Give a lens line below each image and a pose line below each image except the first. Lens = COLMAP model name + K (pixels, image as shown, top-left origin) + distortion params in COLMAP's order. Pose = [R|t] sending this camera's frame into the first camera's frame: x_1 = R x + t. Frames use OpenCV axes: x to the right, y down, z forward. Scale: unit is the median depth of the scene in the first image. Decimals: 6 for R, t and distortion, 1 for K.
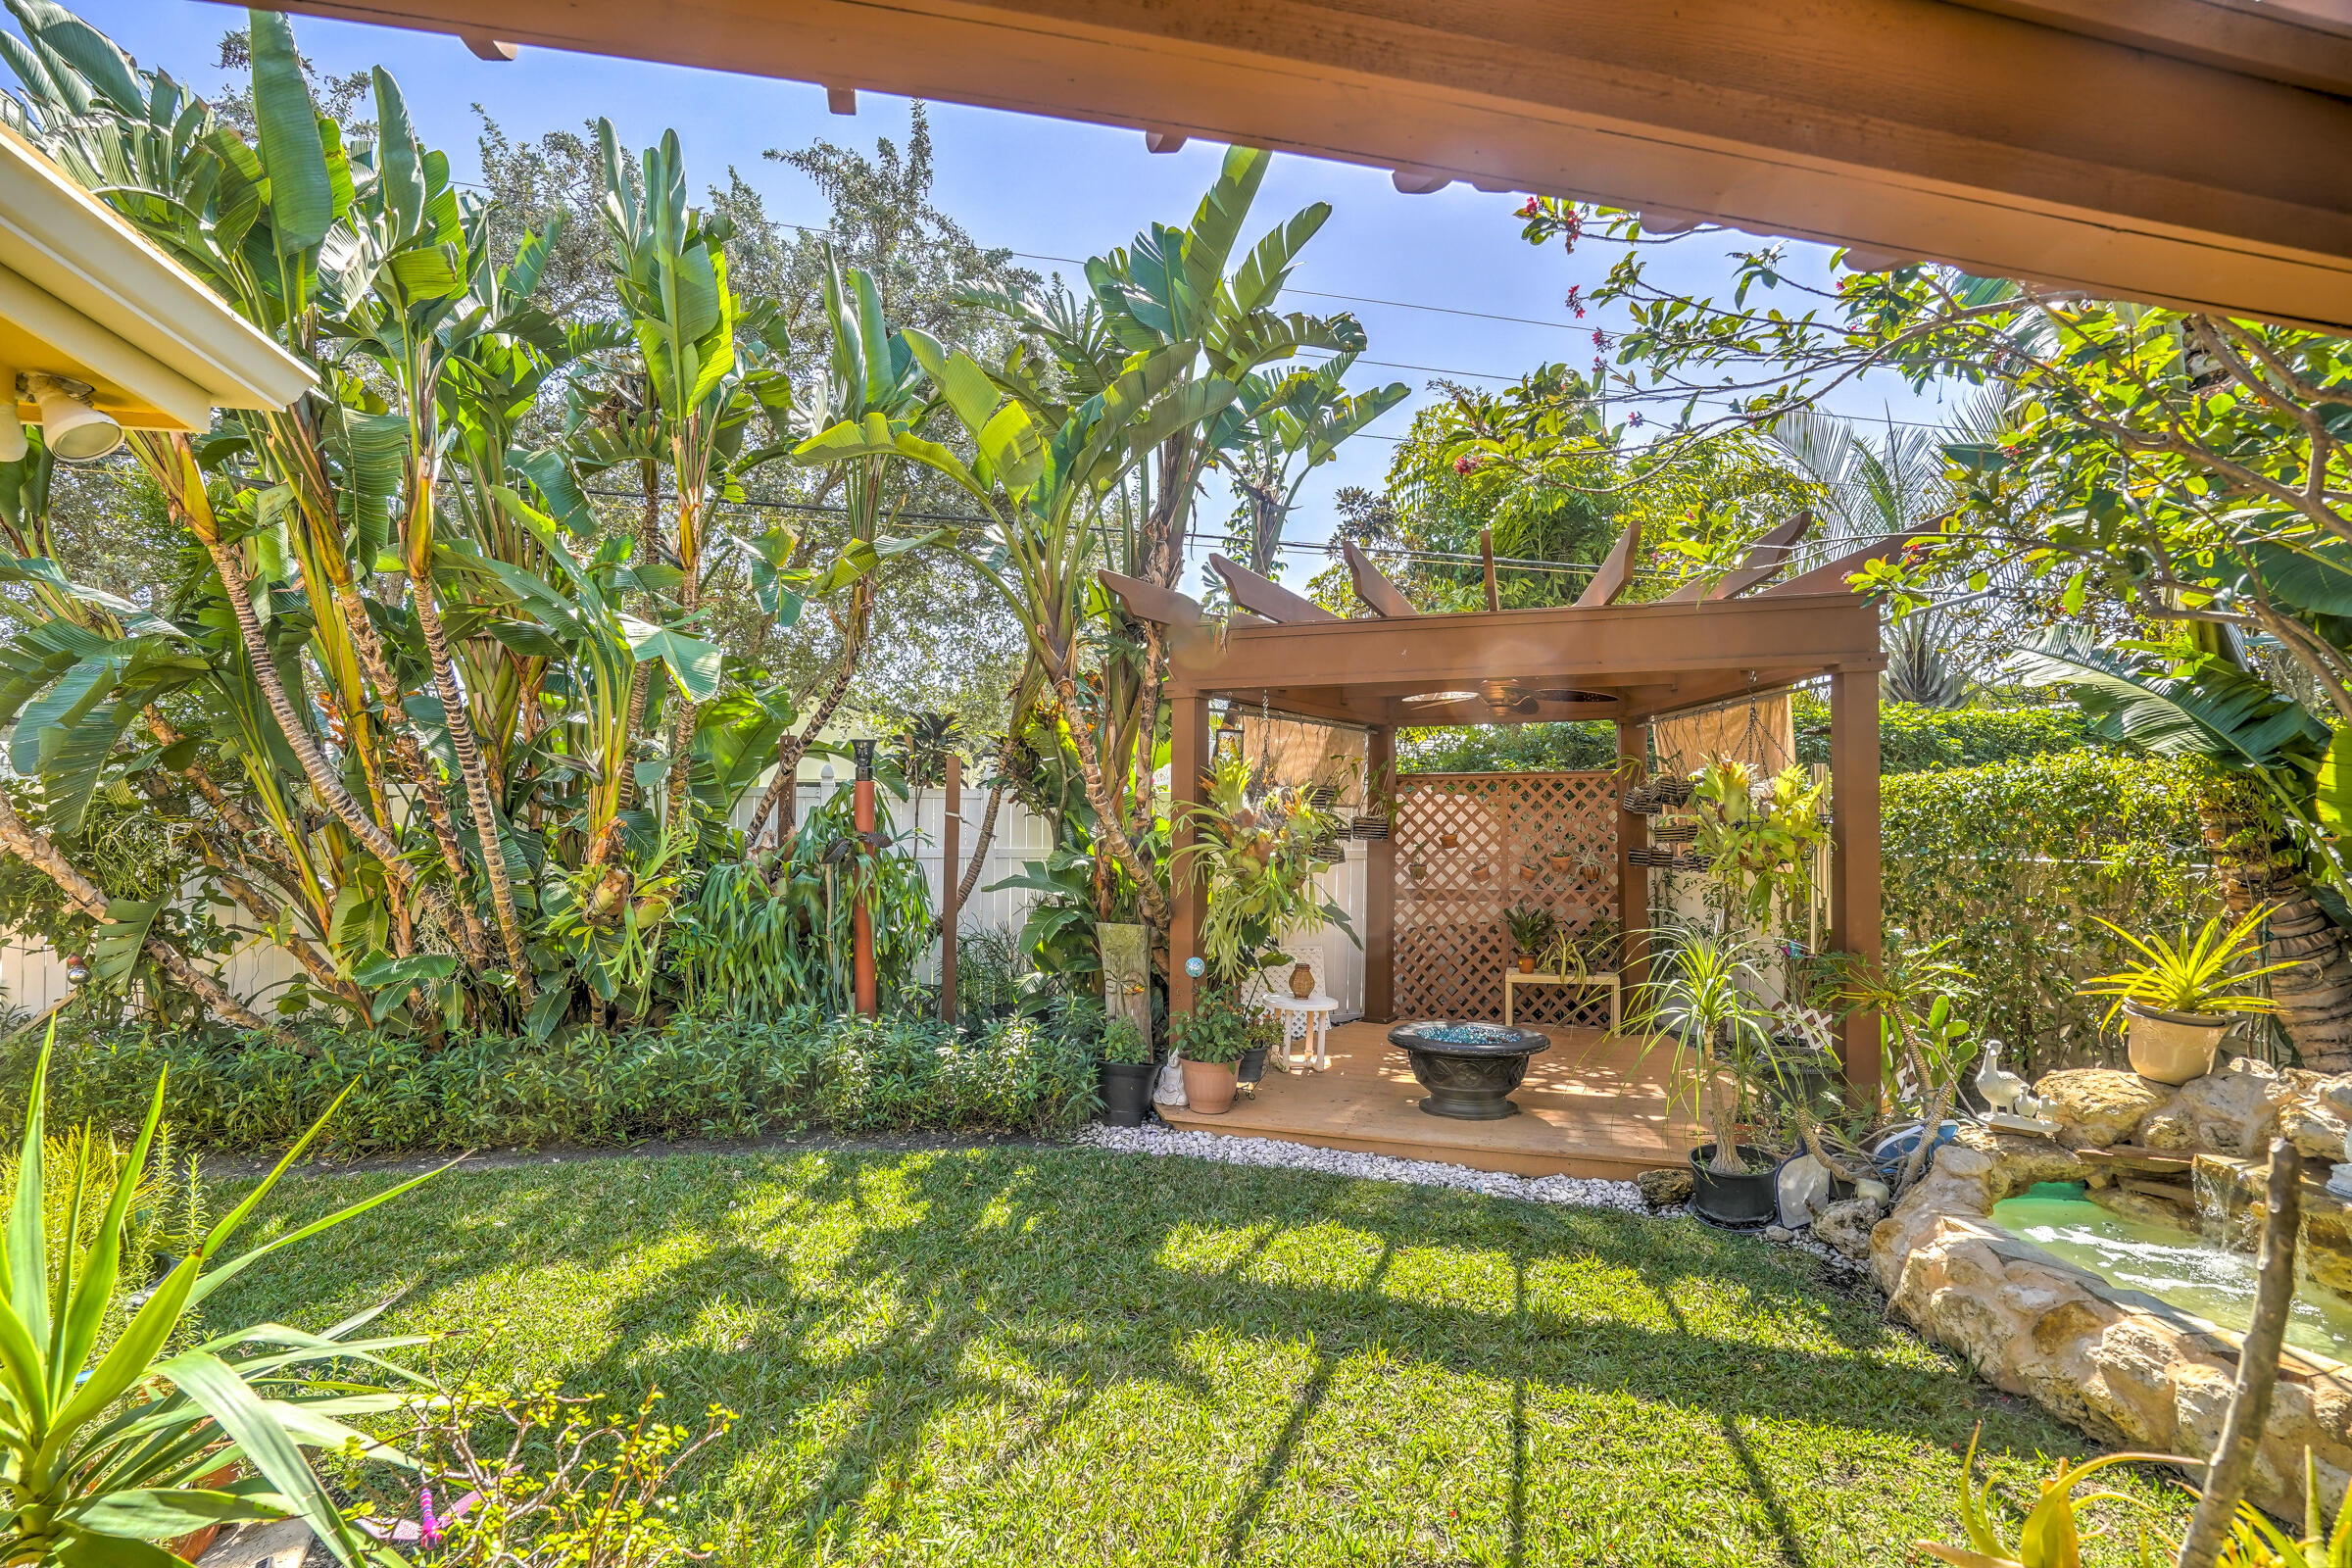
lens RADIAL K [[1129.9, 0, 1178.3], [0, 1129.9, 822.0], [0, 0, 1]] dist [-0.074694, 0.039371]
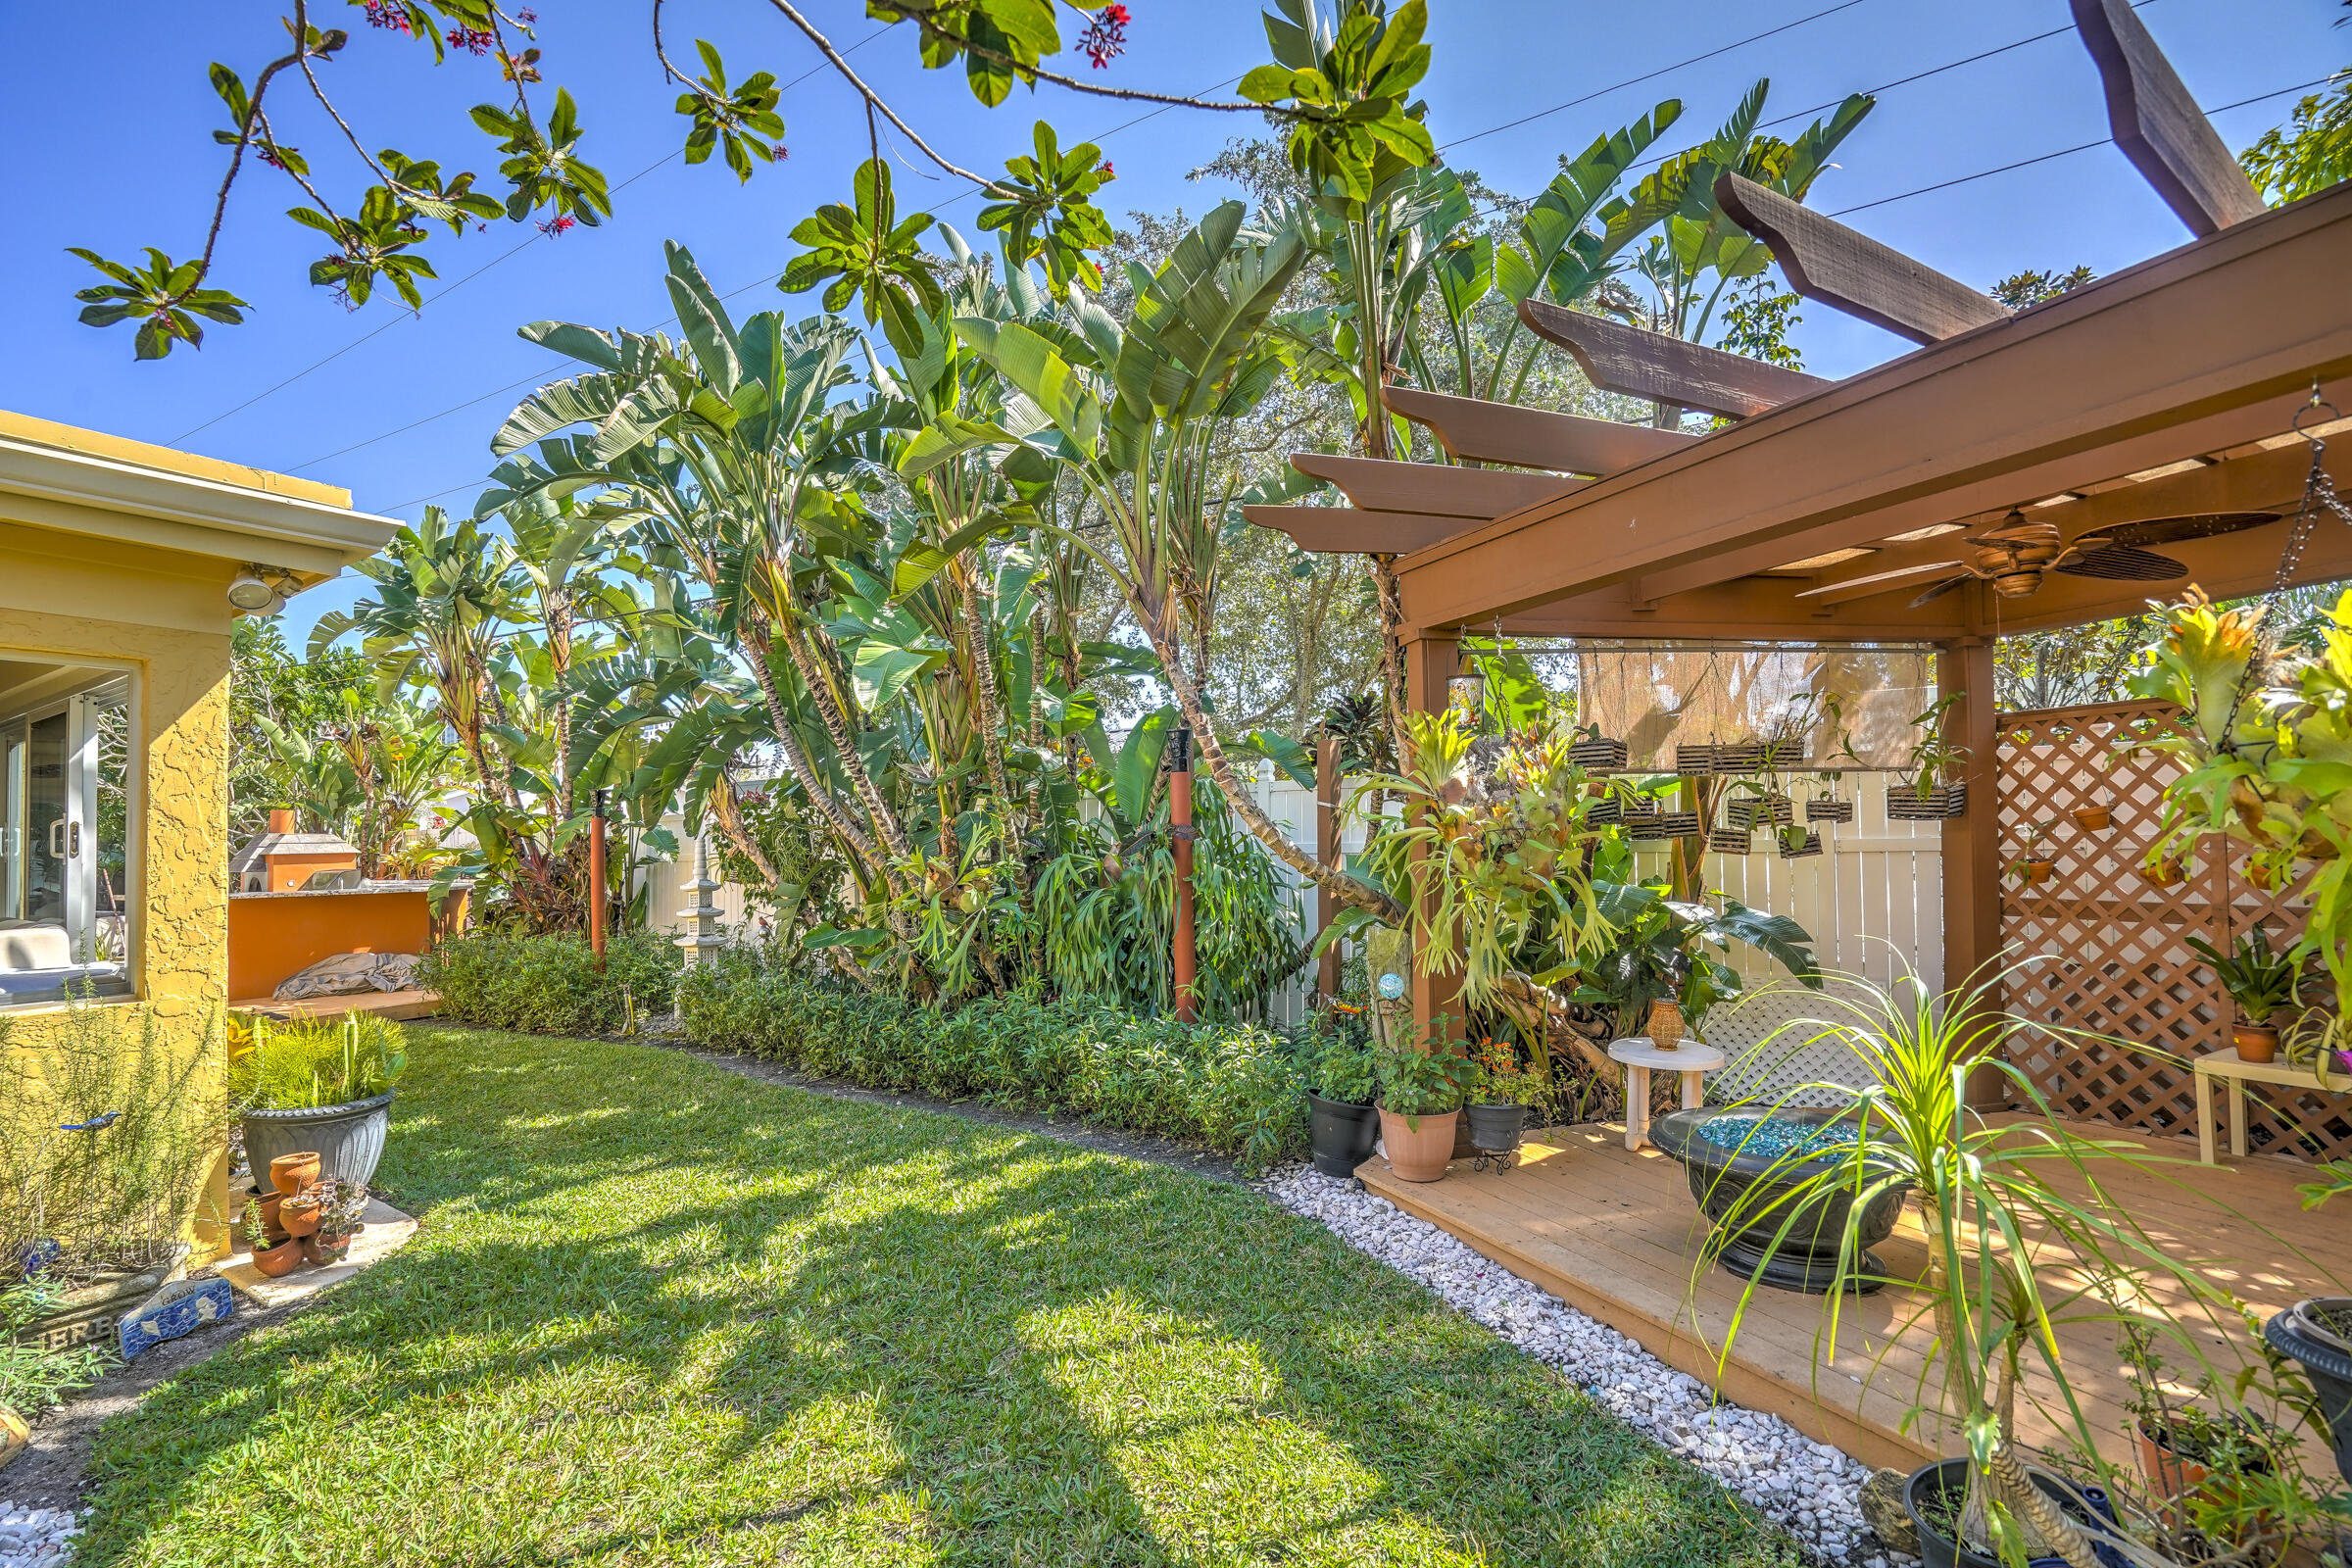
lens RADIAL K [[1129.9, 0, 1178.3], [0, 1129.9, 822.0], [0, 0, 1]] dist [-0.074694, 0.039371]
pose [[0.664444, -0.024692, -0.746930, 0.613047], [0.021345, 0.999673, -0.014059, 0.029147], [0.747033, -0.006602, 0.664754, 0.466980]]
